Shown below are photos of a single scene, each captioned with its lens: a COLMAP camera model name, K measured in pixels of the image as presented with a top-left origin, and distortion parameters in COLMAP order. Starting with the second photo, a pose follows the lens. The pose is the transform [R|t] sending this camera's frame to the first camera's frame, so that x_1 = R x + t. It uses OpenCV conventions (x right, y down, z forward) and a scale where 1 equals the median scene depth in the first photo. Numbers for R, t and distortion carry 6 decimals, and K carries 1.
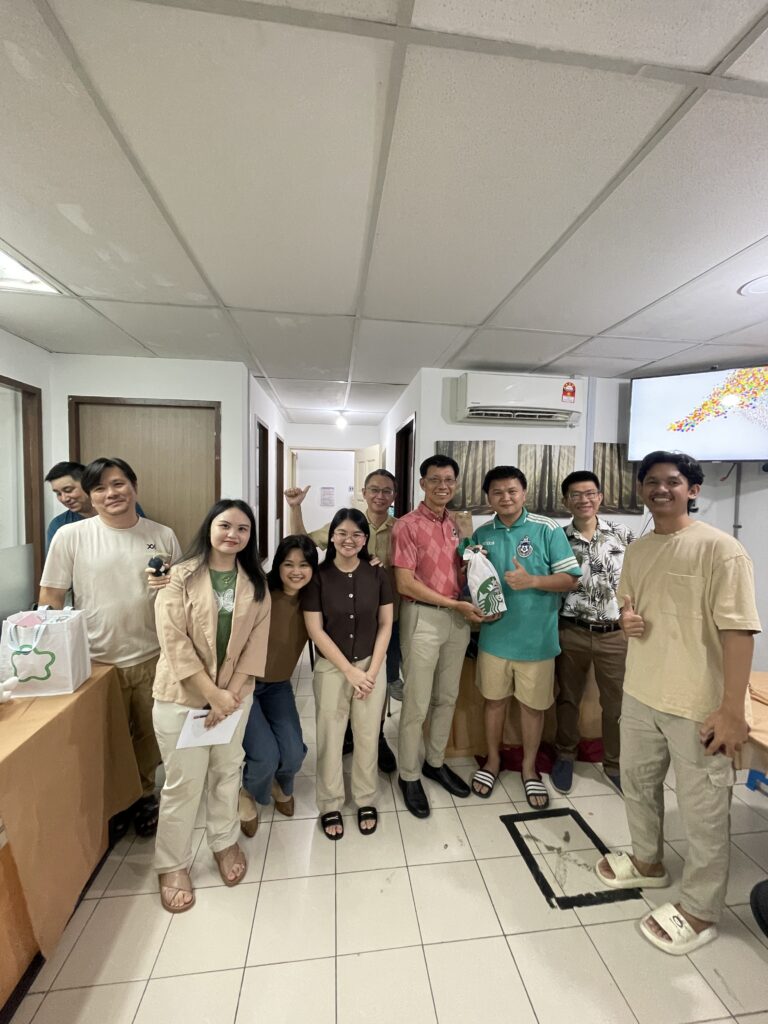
lens RADIAL K [[407.6, 0, 382.5], [0, 407.6, 510.0], [0, 0, 1]] dist [-0.003593, 0.000791]
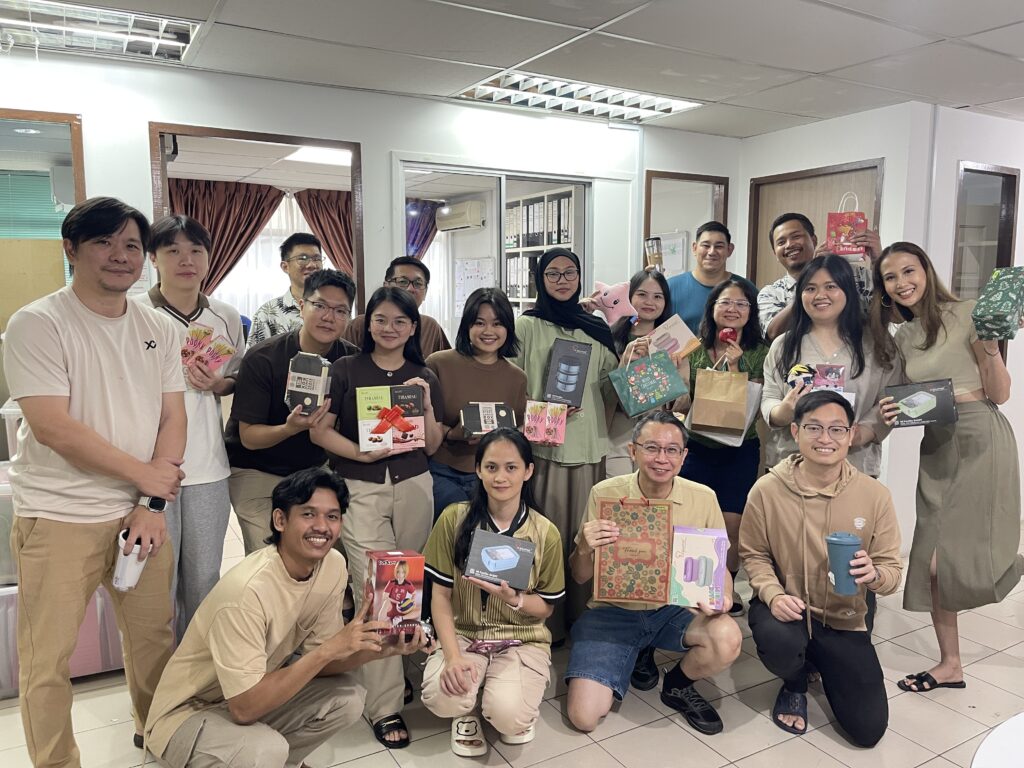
lens RADIAL K [[771.3, 0, 520.5], [0, 771.3, 373.0], [0, 0, 1]] dist [0.065765, -0.094437]
pose [[0.397707, 0.077379, -0.914244, 0.736422], [-0.042723, 0.996918, 0.065792, 0.088284], [0.916517, 0.012893, 0.399787, -0.260753]]
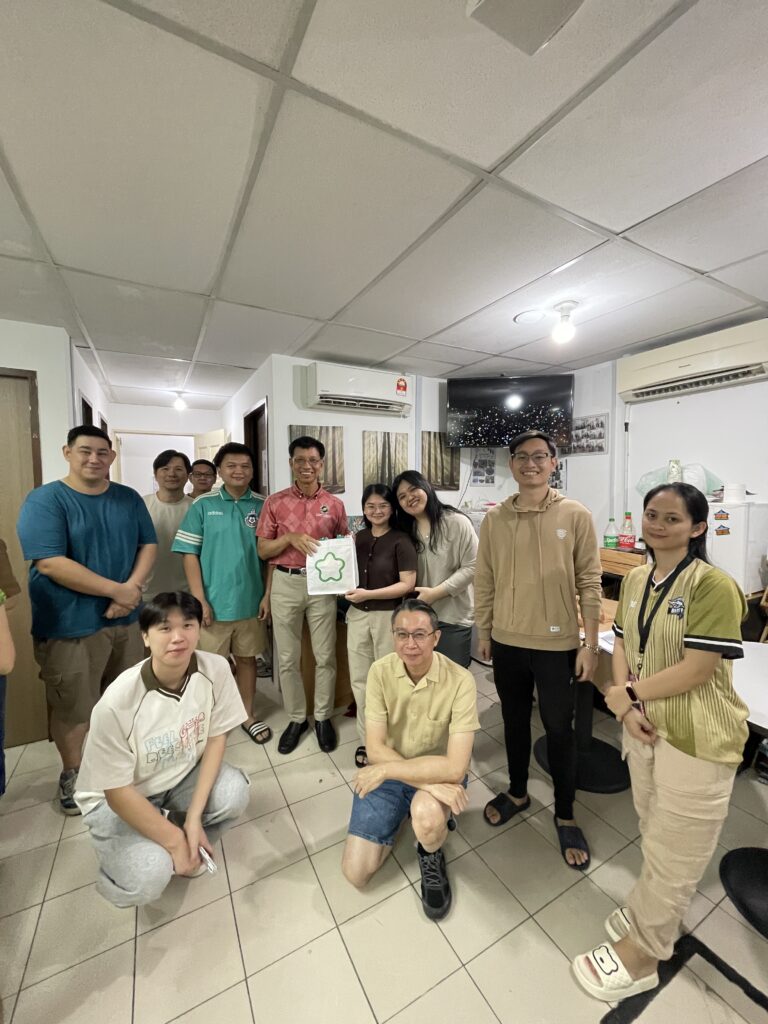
lens RADIAL K [[407.6, 0, 379.2], [0, 407.6, 515.0], [0, 0, 1]] dist [-0.003593, 0.000791]
pose [[0.928449, -0.049509, 0.368146, -0.052174], [0.037032, 0.998477, 0.040886, 0.028631], [-0.369610, -0.024328, 0.928868, -0.074909]]
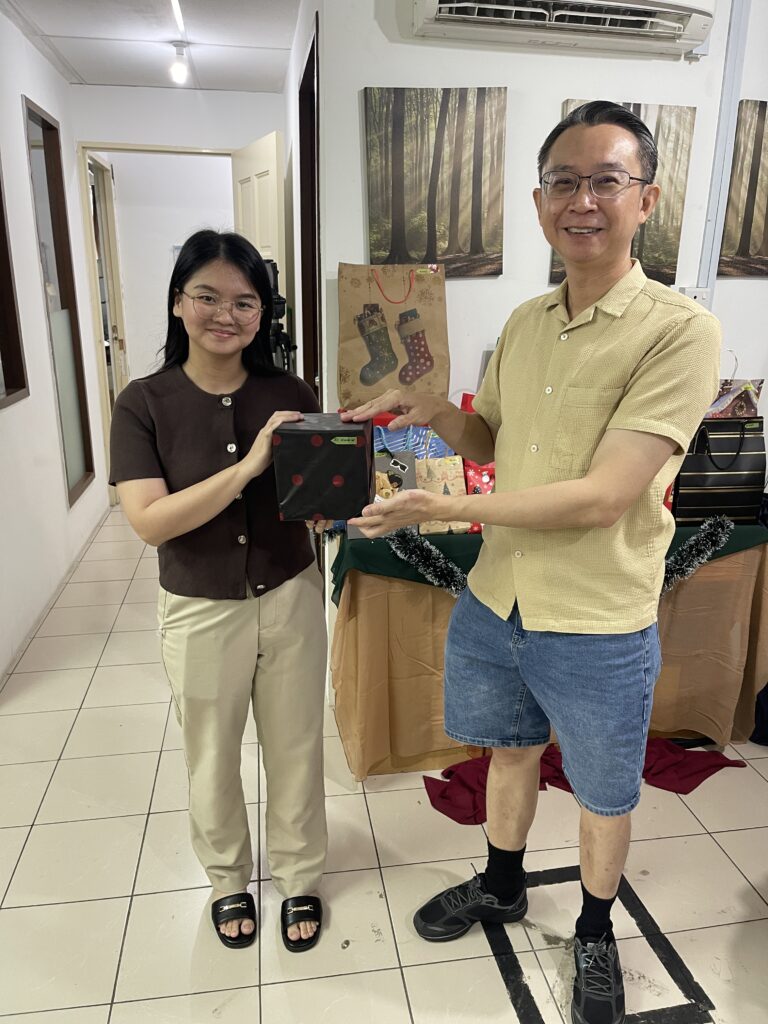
lens RADIAL K [[771.3, 0, 400.4], [0, 771.3, 515.3], [0, 0, 1]] dist [0.065765, -0.094437]
pose [[0.998272, -0.018450, 0.055797, 0.117055], [0.004267, 0.969692, 0.244294, 0.056622], [-0.058613, -0.243633, 0.968095, 0.133171]]
